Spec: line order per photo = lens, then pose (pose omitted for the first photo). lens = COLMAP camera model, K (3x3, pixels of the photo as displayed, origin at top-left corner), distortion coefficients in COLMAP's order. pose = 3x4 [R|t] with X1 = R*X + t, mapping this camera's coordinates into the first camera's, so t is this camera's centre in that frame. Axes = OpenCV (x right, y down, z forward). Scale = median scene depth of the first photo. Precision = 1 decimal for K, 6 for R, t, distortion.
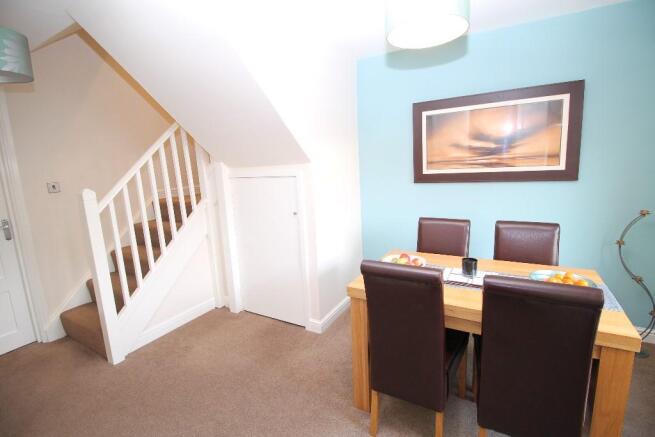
lens RADIAL K [[316.3, 0, 327.5], [0, 316.3, 218.5], [0, 0, 1]] dist [0.000139, -0.000055]
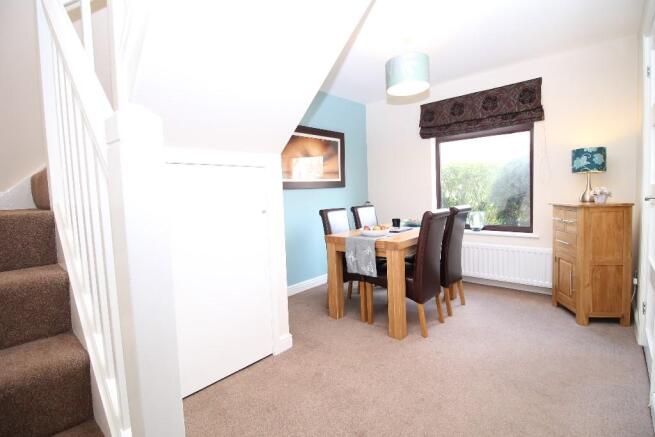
lens RADIAL K [[316.3, 0, 327.5], [0, 316.3, 218.5], [0, 0, 1]] dist [0.000139, -0.000055]
pose [[0.189762, -0.034350, 0.981229, -0.974863], [0.195090, 0.980779, -0.003394, 0.040466], [-0.962253, 0.192072, 0.192816, 0.756463]]
